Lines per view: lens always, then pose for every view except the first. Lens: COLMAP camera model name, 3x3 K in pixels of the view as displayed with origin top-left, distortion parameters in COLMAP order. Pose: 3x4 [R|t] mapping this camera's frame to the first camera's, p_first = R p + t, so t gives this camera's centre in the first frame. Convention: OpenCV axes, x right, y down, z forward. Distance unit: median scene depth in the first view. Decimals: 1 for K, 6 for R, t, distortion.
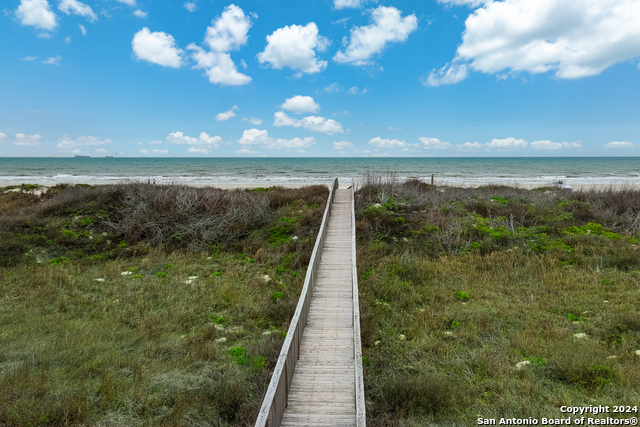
lens RADIAL K [[469.5, 0, 320.0], [0, 469.5, 213.5], [0, 0, 1]] dist [0.026141, 0.001663]
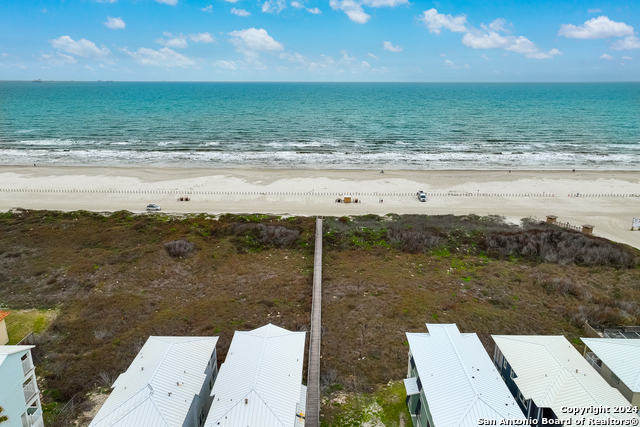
lens RADIAL K [[469.5, 0, 320.0], [0, 469.5, 213.5], [0, 0, 1]] dist [0.026141, 0.001663]
pose [[0.998147, 0.006855, 0.060468, -0.174087], [-0.017912, 0.982712, 0.184270, -0.880147], [-0.058160, -0.185012, 0.981014, -2.672394]]
